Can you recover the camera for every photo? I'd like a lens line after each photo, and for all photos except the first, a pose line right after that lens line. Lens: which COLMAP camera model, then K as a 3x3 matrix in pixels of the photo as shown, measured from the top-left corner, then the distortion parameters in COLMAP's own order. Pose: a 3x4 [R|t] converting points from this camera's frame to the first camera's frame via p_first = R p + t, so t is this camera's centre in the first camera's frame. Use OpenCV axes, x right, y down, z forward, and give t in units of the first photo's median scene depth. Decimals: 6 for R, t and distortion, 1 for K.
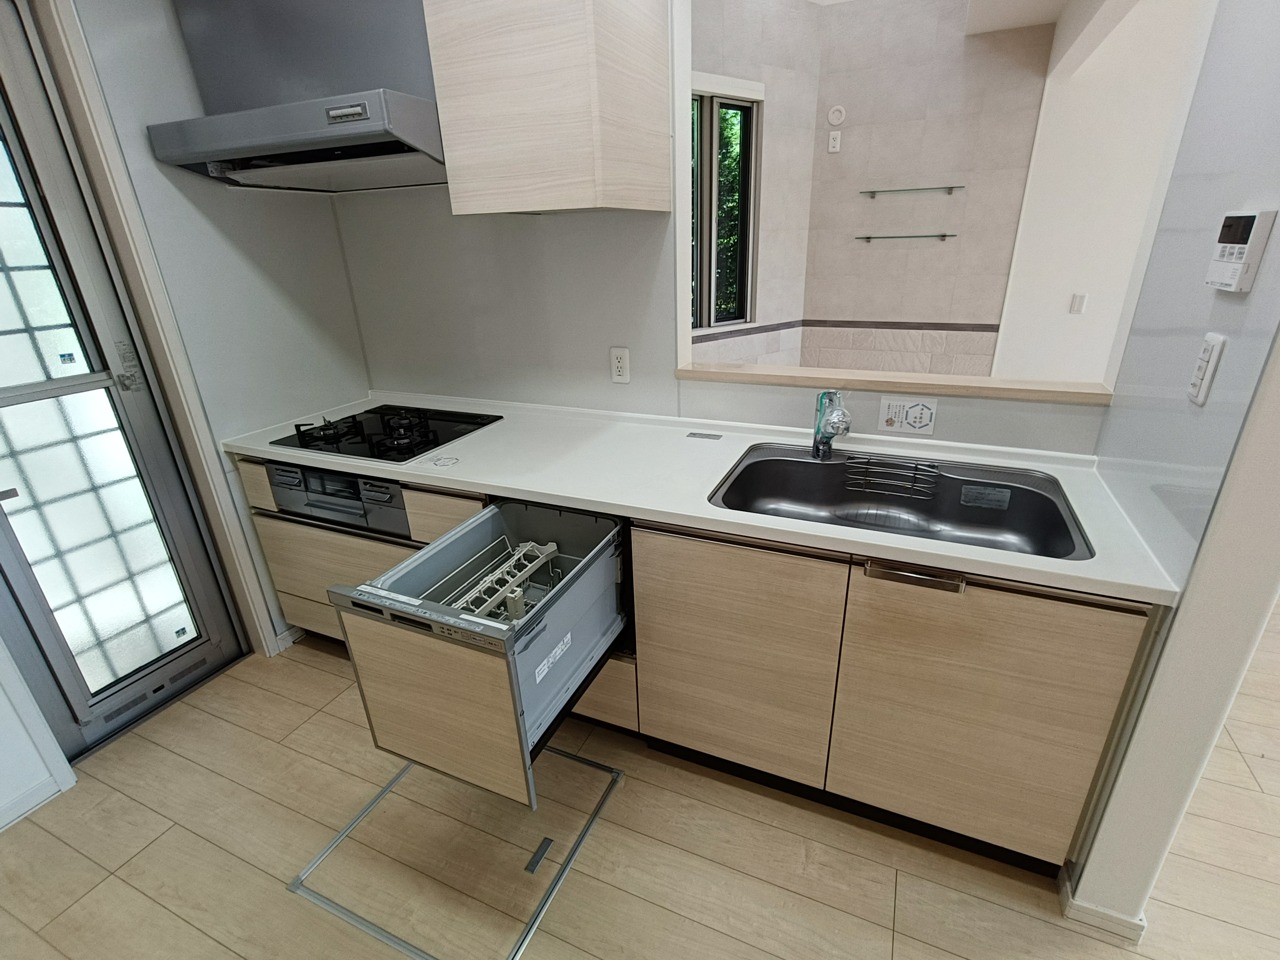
lens RADIAL K [[592.9, 0, 649.5], [0, 592.9, 480.4], [0, 0, 1]] dist [-0.001065, 0.001086]
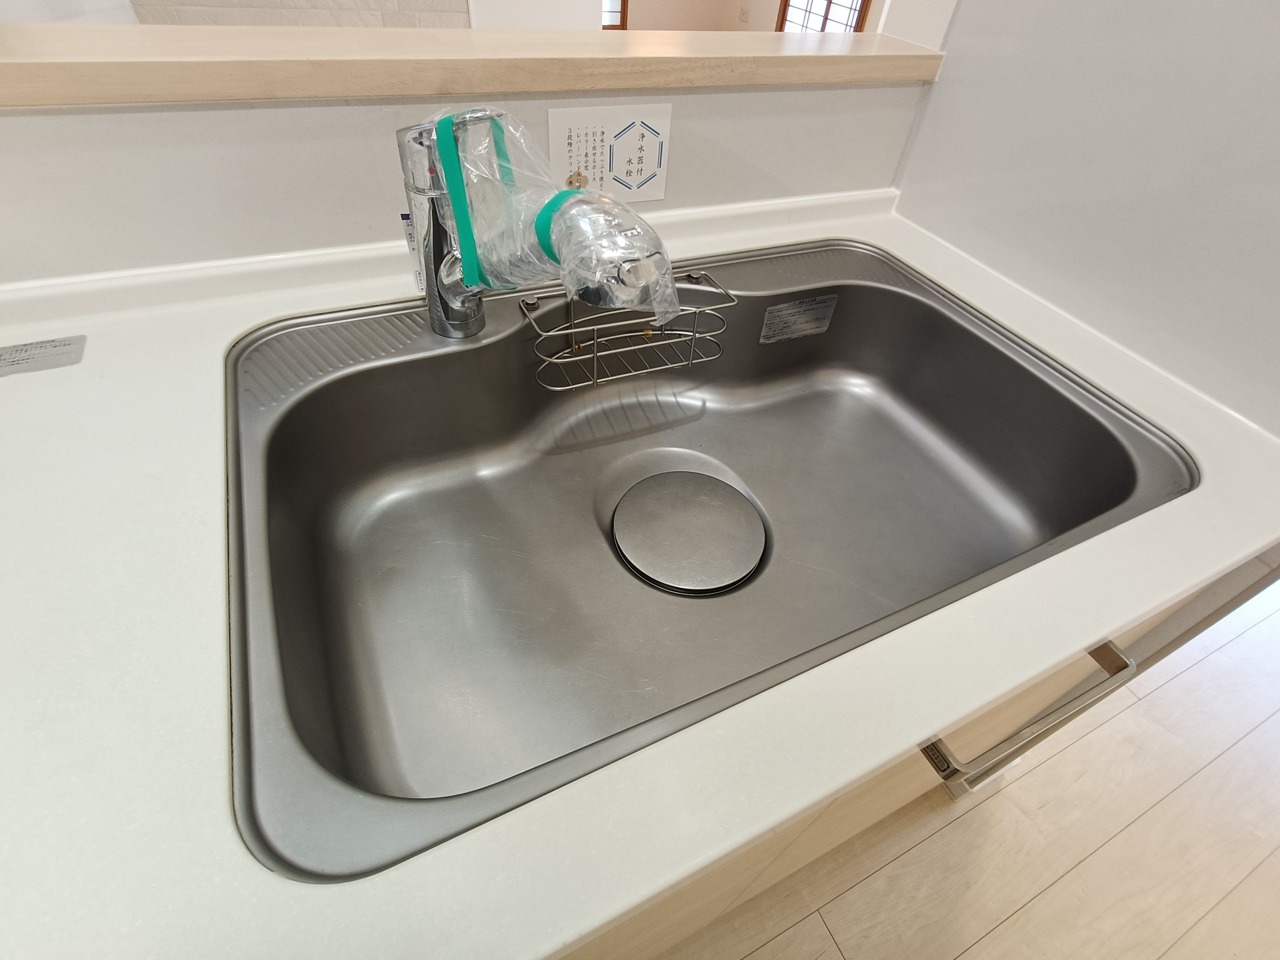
lens RADIAL K [[592.9, 0, 649.5], [0, 592.9, 480.4], [0, 0, 1]] dist [-0.001065, 0.001086]
pose [[0.645836, -0.486720, 0.588218, 0.103578], [0.189780, 0.848608, 0.493809, -0.110119], [-0.739513, -0.207288, 0.640431, 0.636148]]
